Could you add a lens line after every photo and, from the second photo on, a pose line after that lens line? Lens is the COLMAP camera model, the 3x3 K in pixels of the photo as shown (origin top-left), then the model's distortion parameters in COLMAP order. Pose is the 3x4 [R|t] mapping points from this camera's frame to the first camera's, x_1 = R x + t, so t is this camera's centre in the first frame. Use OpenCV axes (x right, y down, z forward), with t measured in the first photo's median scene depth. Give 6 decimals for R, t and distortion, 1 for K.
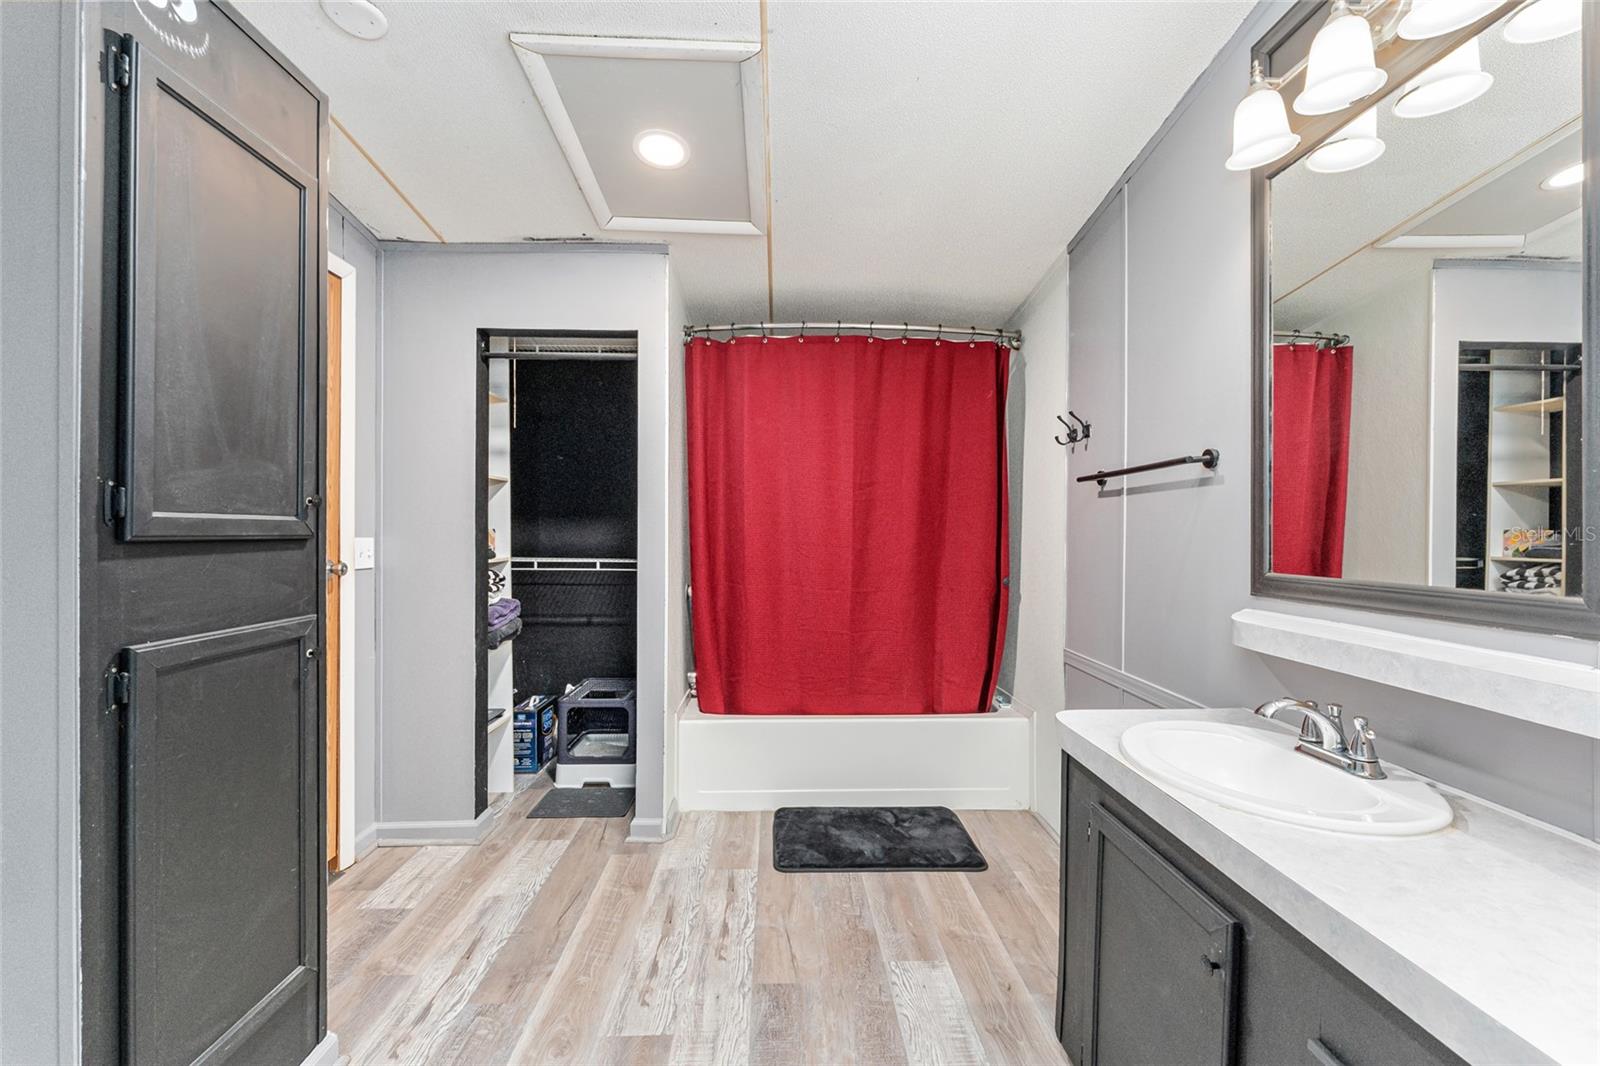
lens RADIAL K [[646.5, 0, 784.2], [0, 646.5, 535.8], [0, 0, 1]] dist [0.000172, -0.000348]
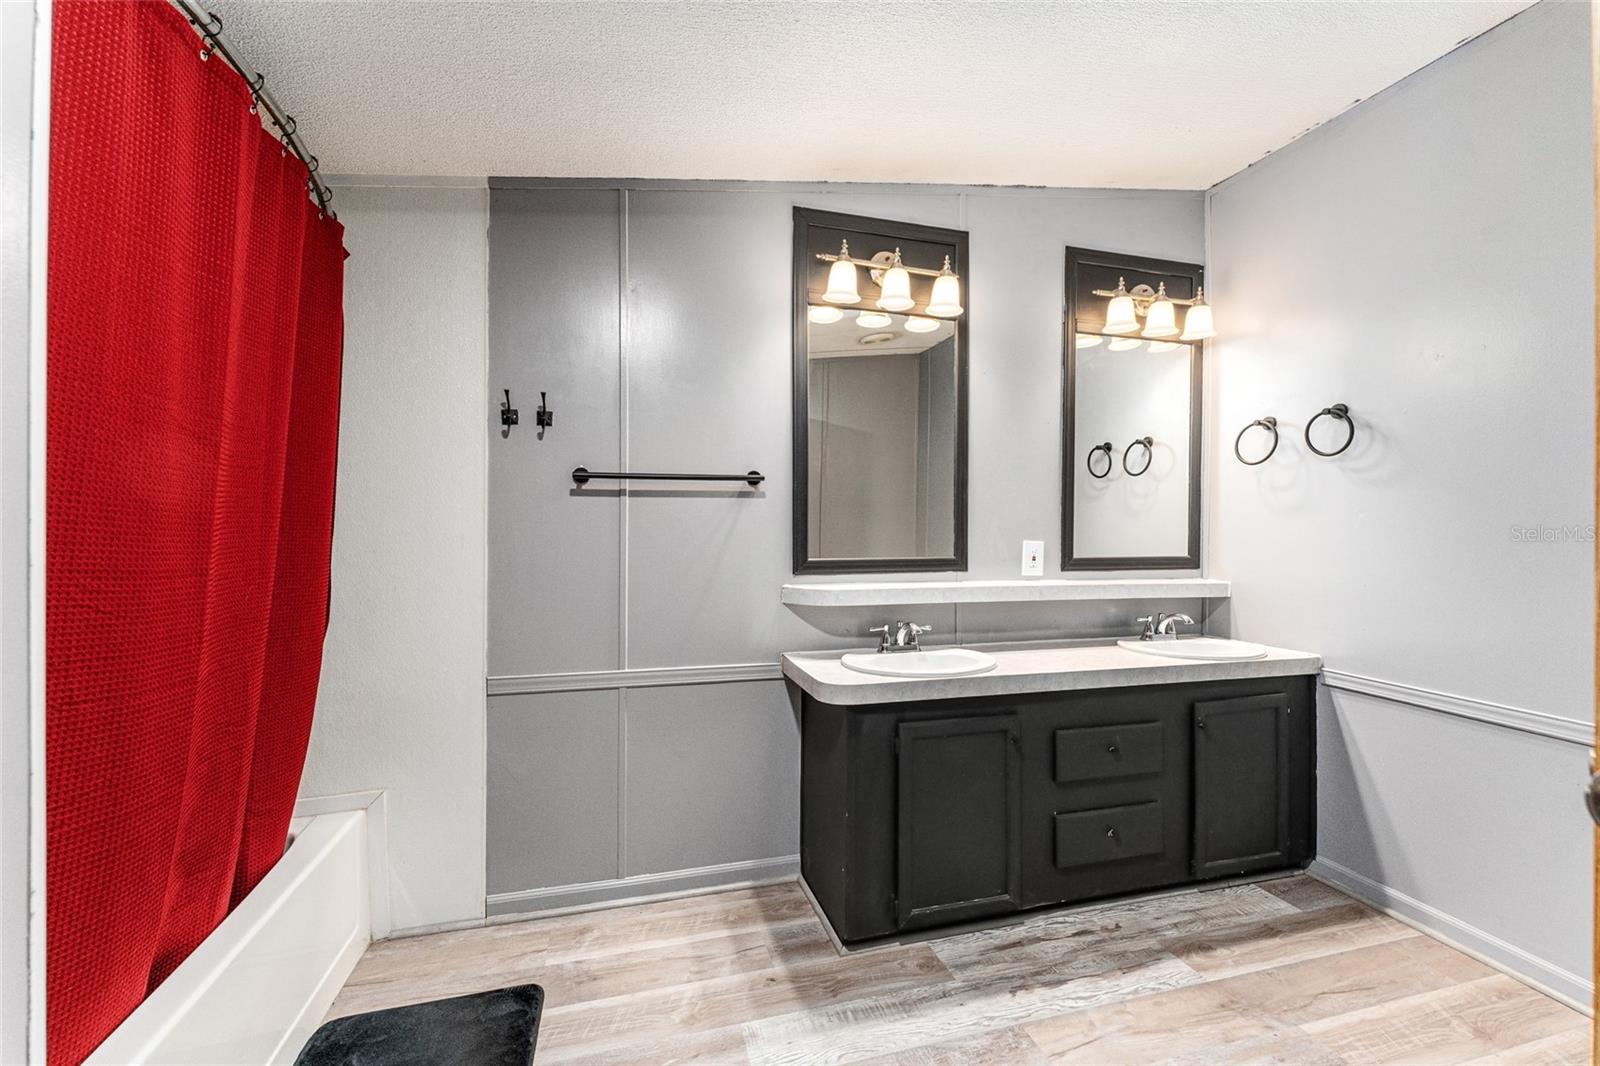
lens RADIAL K [[646.5, 0, 794.5], [0, 646.5, 534.4], [0, 0, 1]] dist [0.000172, -0.000348]
pose [[-0.246307, -0.009819, 0.969142, -0.567543], [0.007202, 0.999903, 0.011961, -0.014967], [-0.969165, 0.009926, -0.246213, 1.060243]]
